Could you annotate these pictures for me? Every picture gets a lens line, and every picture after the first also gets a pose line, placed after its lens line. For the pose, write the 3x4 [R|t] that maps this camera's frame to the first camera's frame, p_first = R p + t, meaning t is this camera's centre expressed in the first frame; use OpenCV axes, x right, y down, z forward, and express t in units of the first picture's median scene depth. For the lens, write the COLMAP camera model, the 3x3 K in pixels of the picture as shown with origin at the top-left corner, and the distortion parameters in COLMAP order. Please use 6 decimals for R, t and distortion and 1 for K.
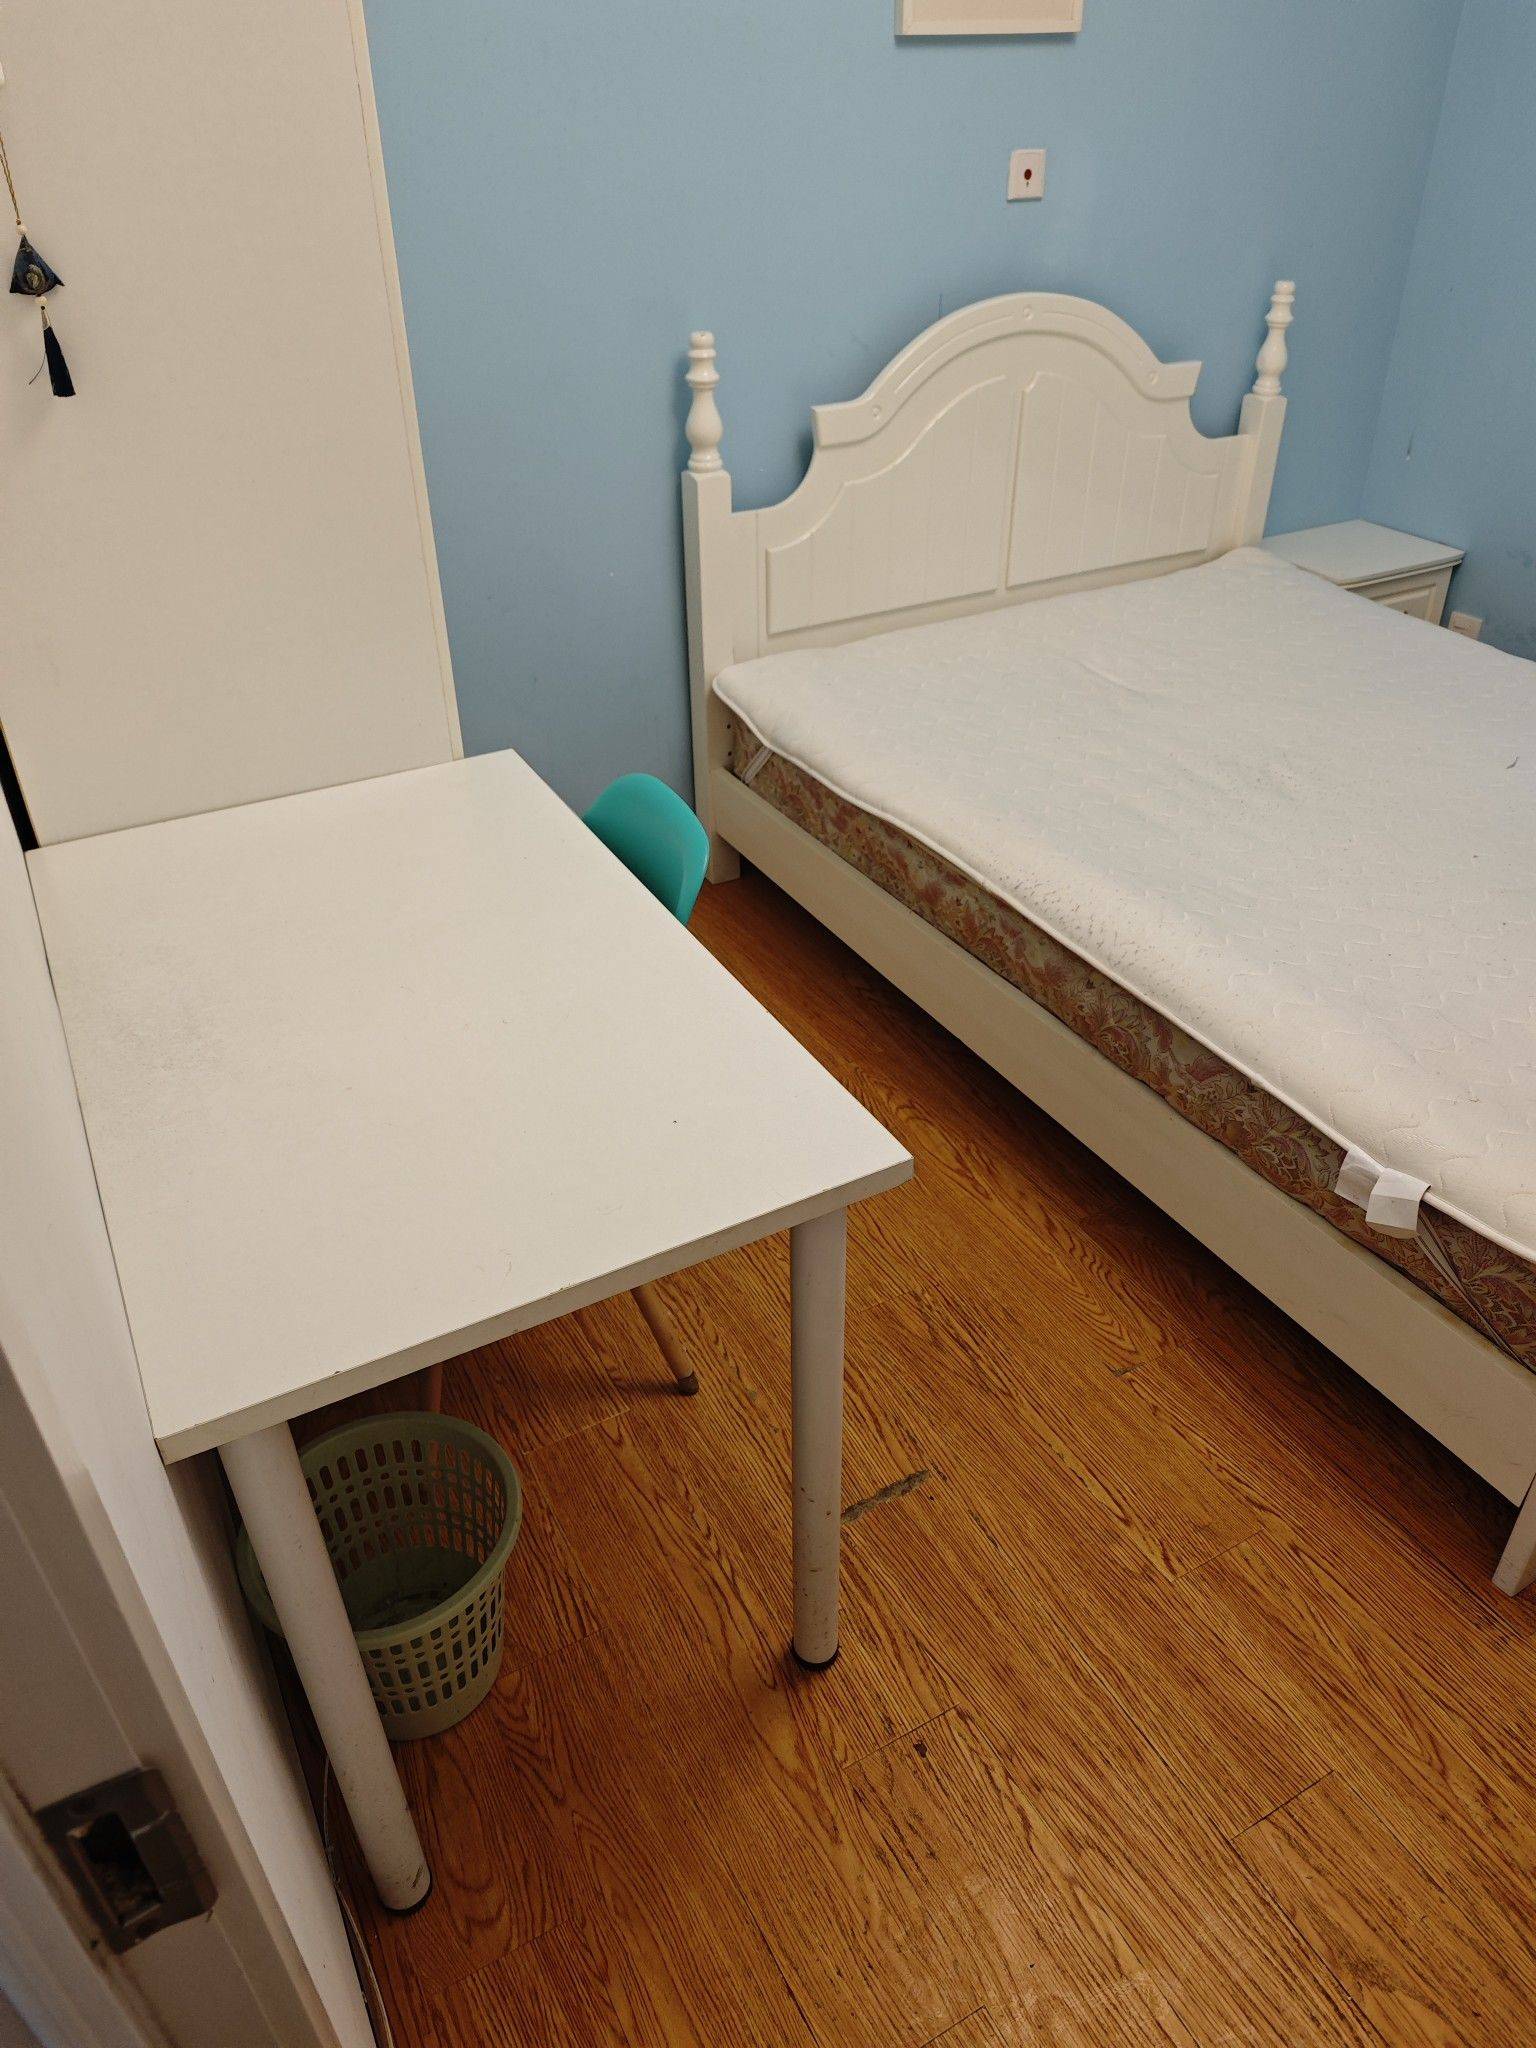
lens RADIAL K [[1475.7, 0, 768.0], [0, 1475.7, 1024.0], [0, 0, 1]] dist [0.096766, -0.182139]
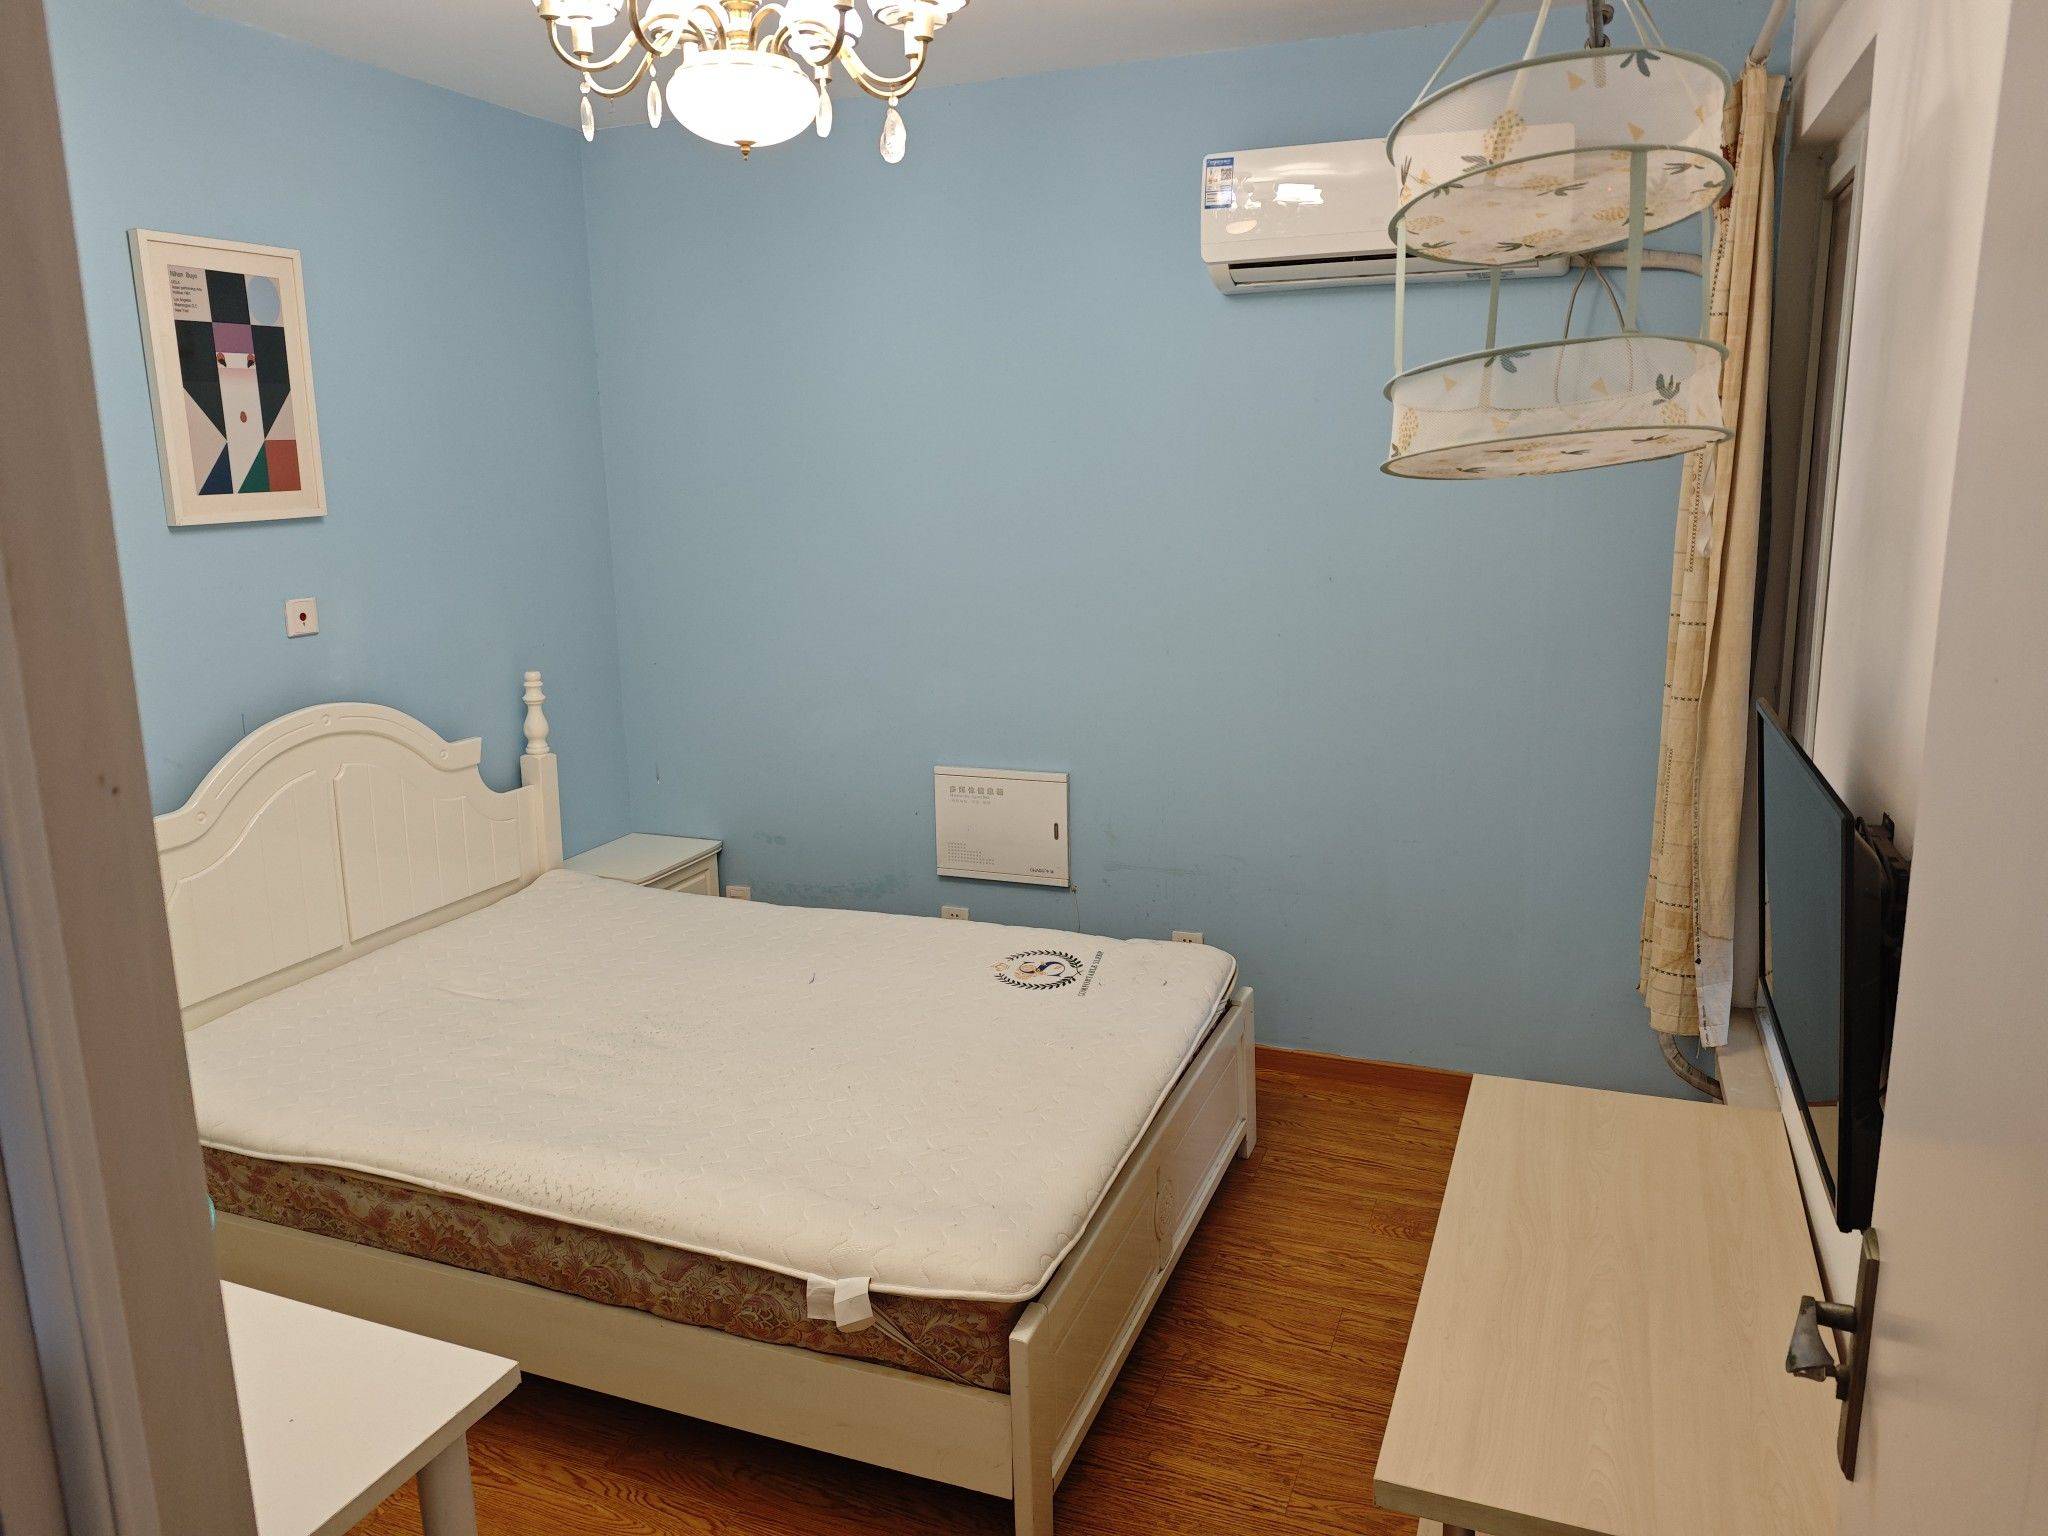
lens RADIAL K [[1448.3, 0, 1024.8], [0, 1448.3, 666.4], [0, 0, 1]] dist [-0.002167, -0.171345]
pose [[0.782409, -0.104414, 0.613950, -0.103511], [0.360878, 0.879468, -0.310327, 0.044466], [-0.507547, 0.464364, 0.725784, -0.145185]]
